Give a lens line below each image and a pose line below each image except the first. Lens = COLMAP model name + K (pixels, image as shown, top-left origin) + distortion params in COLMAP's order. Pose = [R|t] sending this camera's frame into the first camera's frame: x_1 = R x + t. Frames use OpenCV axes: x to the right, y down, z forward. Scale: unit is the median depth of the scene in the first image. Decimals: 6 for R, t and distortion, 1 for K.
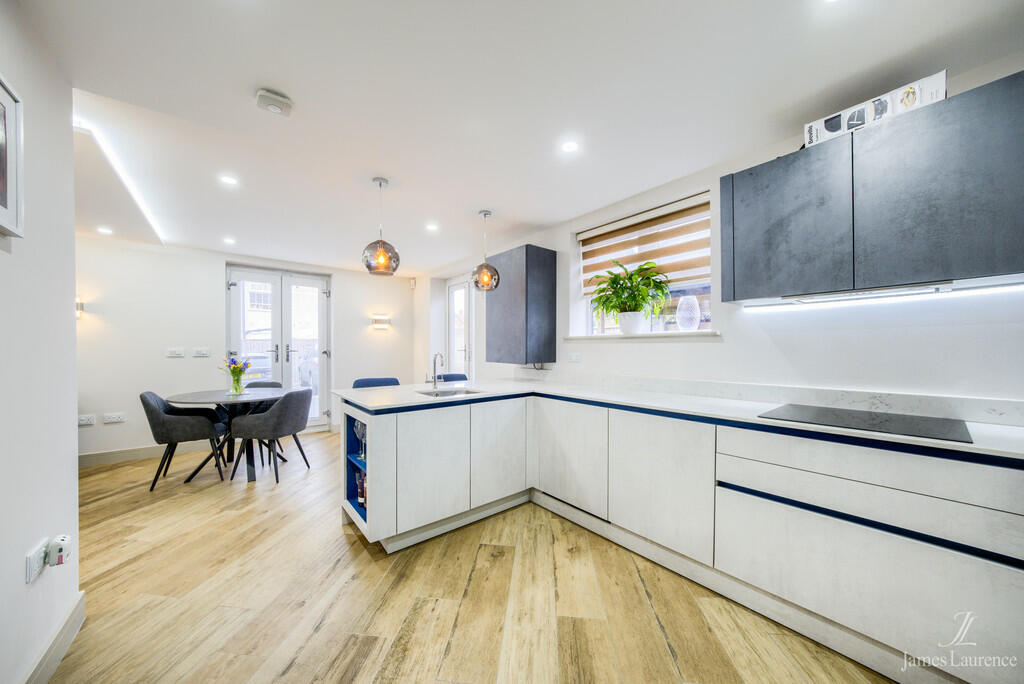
lens RADIAL K [[365.6, 0, 512.0], [0, 365.6, 342.0], [0, 0, 1]] dist [0.000402, 0.000073]
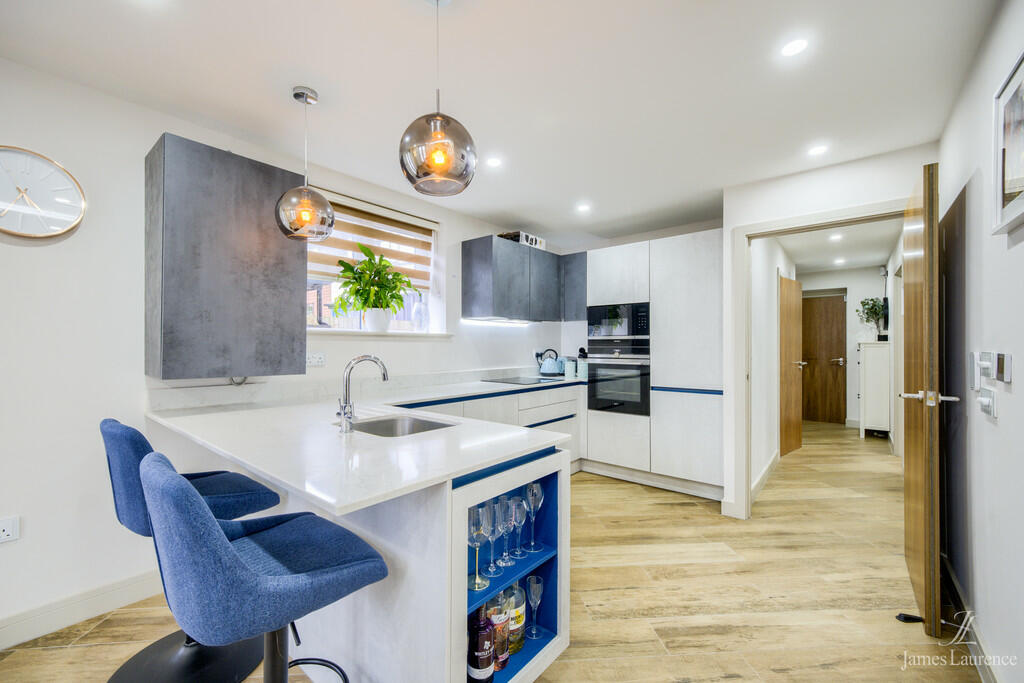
lens RADIAL K [[404.6, 0, 512.0], [0, 404.6, 341.5], [0, 0, 1]] dist [0.000167, -0.000050]
pose [[-0.198474, 0.010553, 0.980049, -1.343531], [-0.017649, 0.999741, -0.014339, 0.020543], [-0.979947, -0.020143, -0.198237, 1.556350]]
